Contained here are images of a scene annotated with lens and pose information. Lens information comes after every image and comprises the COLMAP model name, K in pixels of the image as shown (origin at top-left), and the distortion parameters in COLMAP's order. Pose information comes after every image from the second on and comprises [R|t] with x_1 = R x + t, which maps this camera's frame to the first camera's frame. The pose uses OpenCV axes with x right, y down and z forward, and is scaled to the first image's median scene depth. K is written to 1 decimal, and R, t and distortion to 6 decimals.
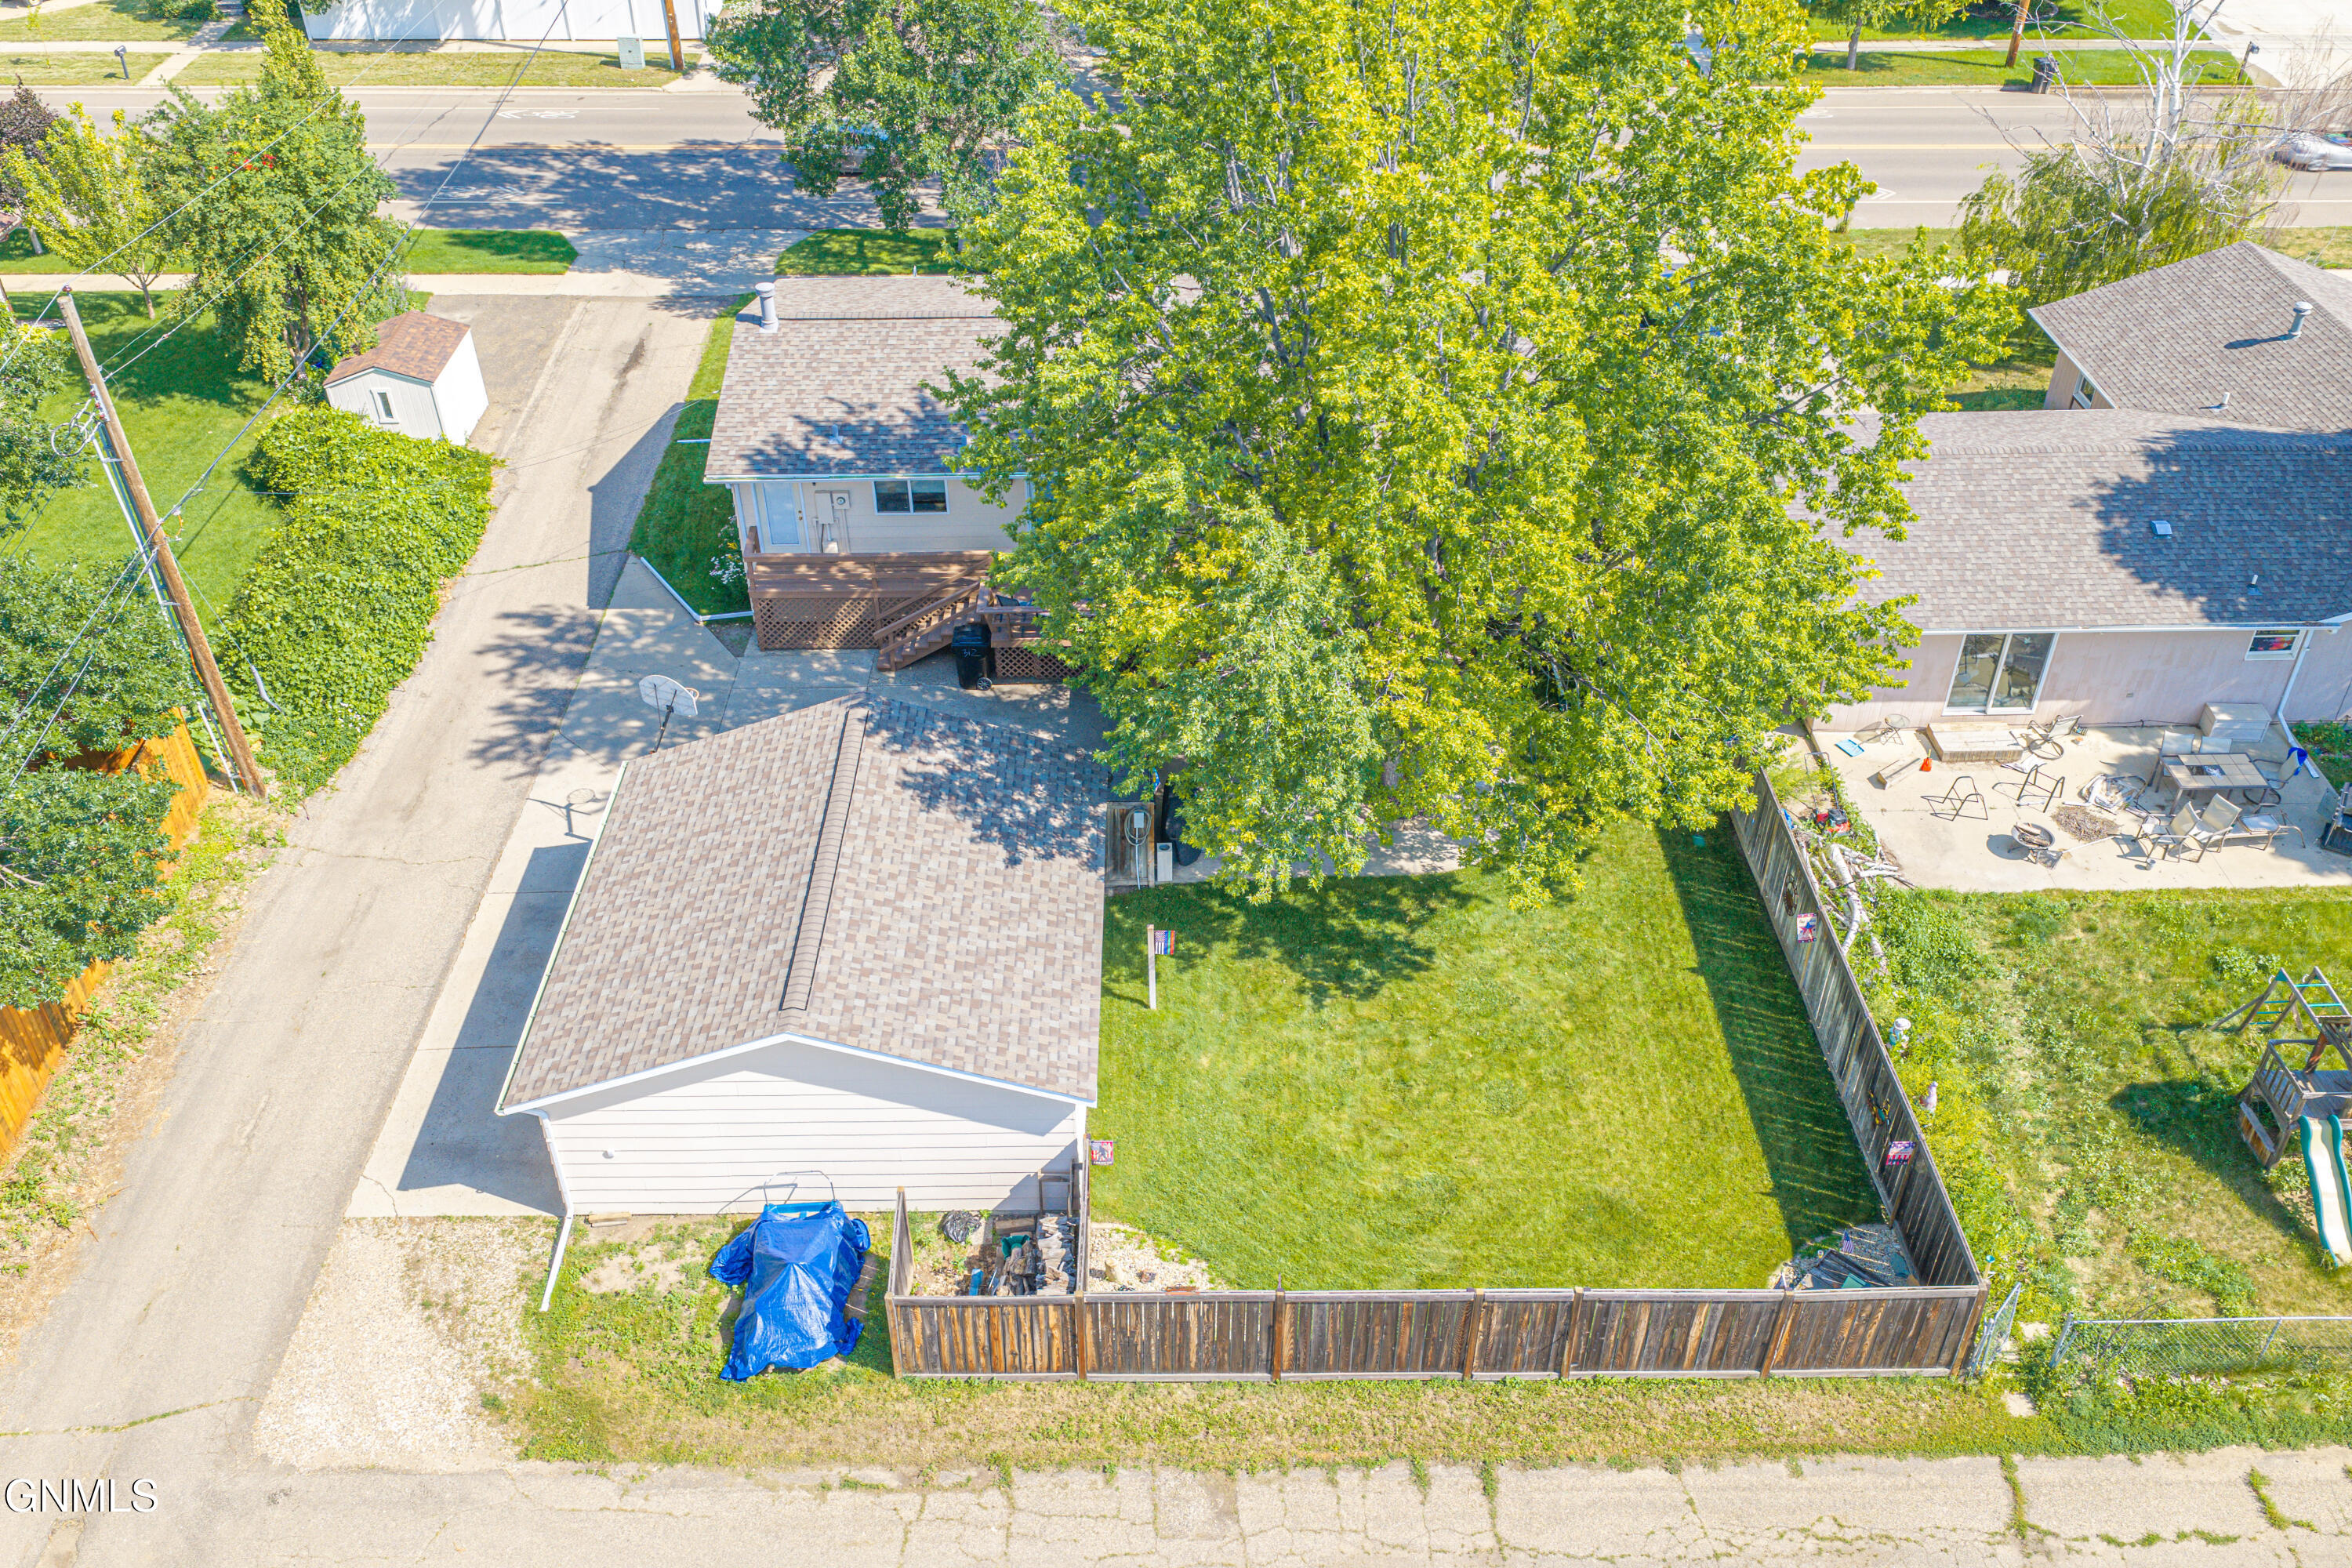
lens RADIAL K [[1930.1, 0, 1180.0], [0, 1930.1, 742.8], [0, 0, 1]] dist [0.003513, -0.015518]
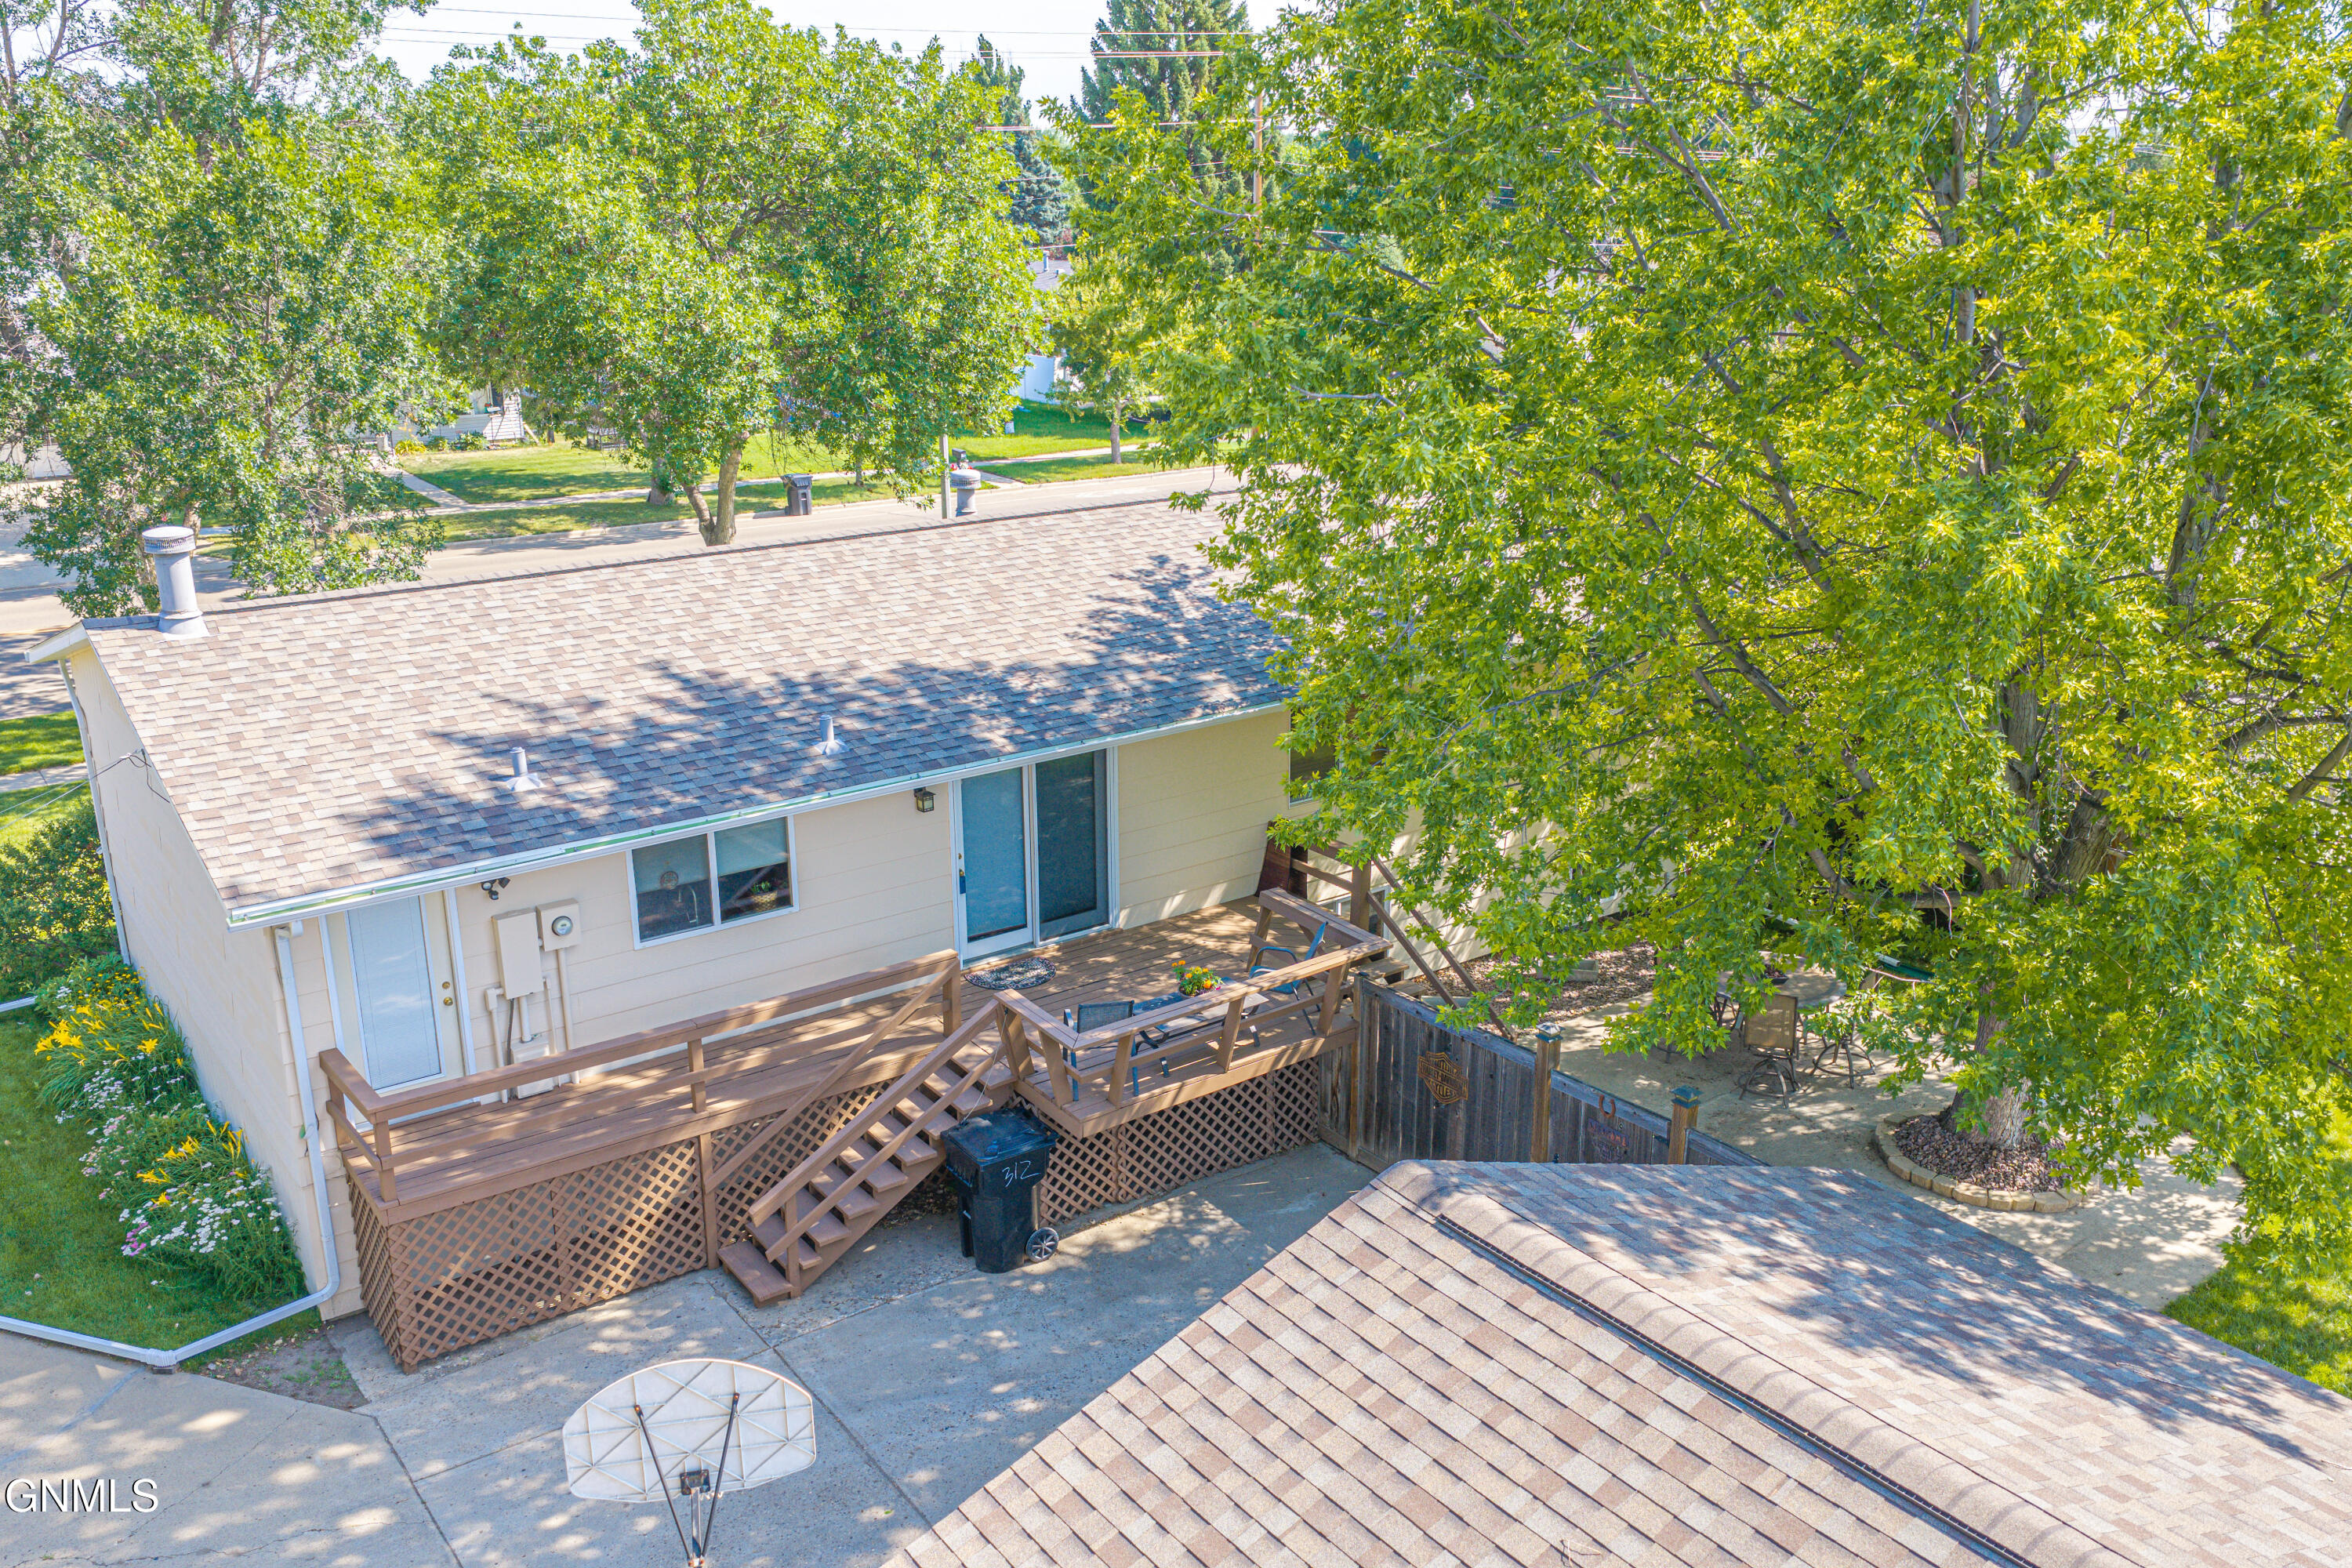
lens RADIAL K [[1930.1, 0, 1180.0], [0, 1930.1, 742.8], [0, 0, 1]] dist [0.003513, -0.015518]
pose [[0.817815, -0.157996, 0.553368, -0.359401], [0.338631, 0.909597, -0.240753, -0.023427], [-0.465304, 0.384279, 0.797385, 0.752401]]
